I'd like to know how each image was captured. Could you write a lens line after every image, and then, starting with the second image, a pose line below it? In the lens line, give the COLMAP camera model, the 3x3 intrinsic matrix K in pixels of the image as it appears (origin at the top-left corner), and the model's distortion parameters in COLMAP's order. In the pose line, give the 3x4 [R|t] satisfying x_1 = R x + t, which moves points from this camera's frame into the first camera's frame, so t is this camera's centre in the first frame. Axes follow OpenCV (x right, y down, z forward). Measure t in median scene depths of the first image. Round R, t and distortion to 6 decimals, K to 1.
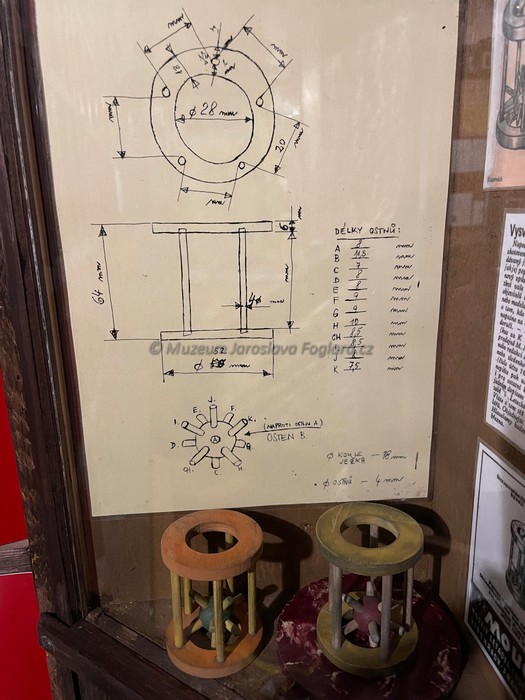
lens RADIAL K [[540.8, 0, 262.5], [0, 540.8, 350.0], [0, 0, 1]] dist [0.000141, -0.000464]
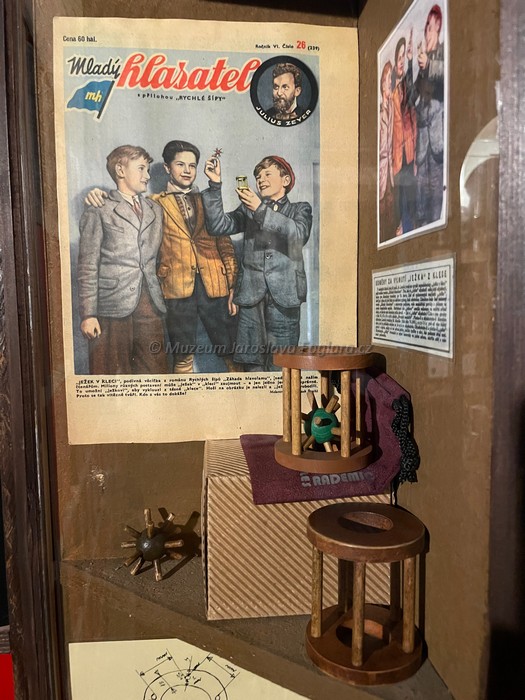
lens RADIAL K [[540.8, 0, 262.5], [0, 540.8, 350.0], [0, 0, 1]] dist [0.000141, -0.000464]
pose [[0.999938, 0.006517, 0.009043, 0.100061], [-0.004766, 0.983344, -0.181690, -1.154403], [-0.010076, 0.181636, 0.983314, -0.635473]]
